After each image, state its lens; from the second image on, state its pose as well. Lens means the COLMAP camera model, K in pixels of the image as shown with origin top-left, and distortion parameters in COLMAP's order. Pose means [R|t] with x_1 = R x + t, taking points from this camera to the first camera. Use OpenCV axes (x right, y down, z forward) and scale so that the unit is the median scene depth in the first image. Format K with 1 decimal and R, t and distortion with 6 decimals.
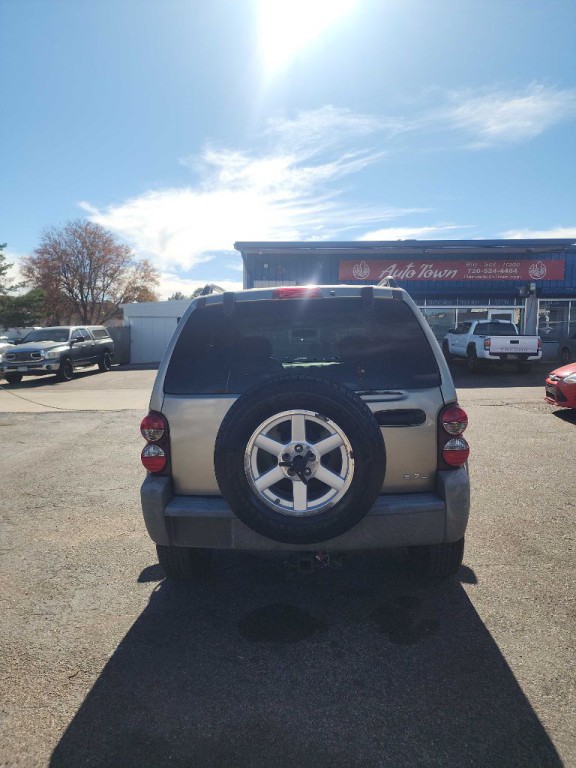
lens RADIAL K [[515.6, 0, 282.6], [0, 515.6, 385.6], [0, 0, 1]] dist [0.048306, -0.052521]
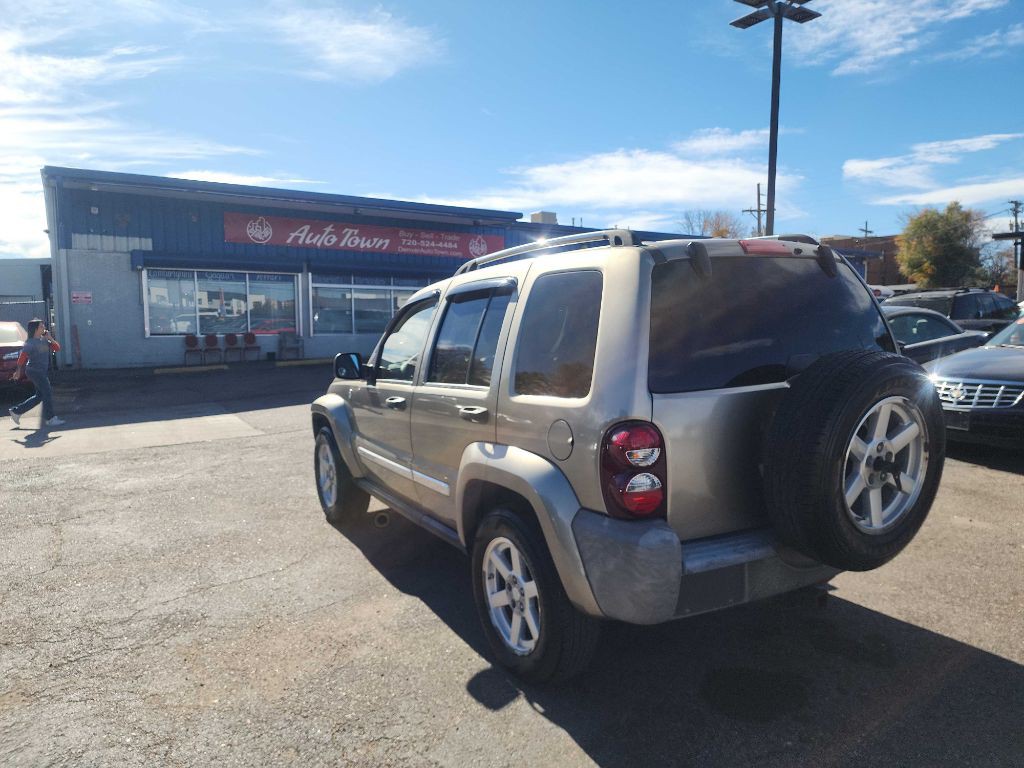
lens RADIAL K [[696.7, 0, 514.1], [0, 696.7, 409.1], [0, 0, 1]] dist [0.052878, -0.056186]
pose [[0.825124, -0.070670, 0.560514, -0.137912], [0.060122, 0.997495, 0.037261, -0.001253], [-0.561743, 0.002954, 0.827307, 0.058295]]
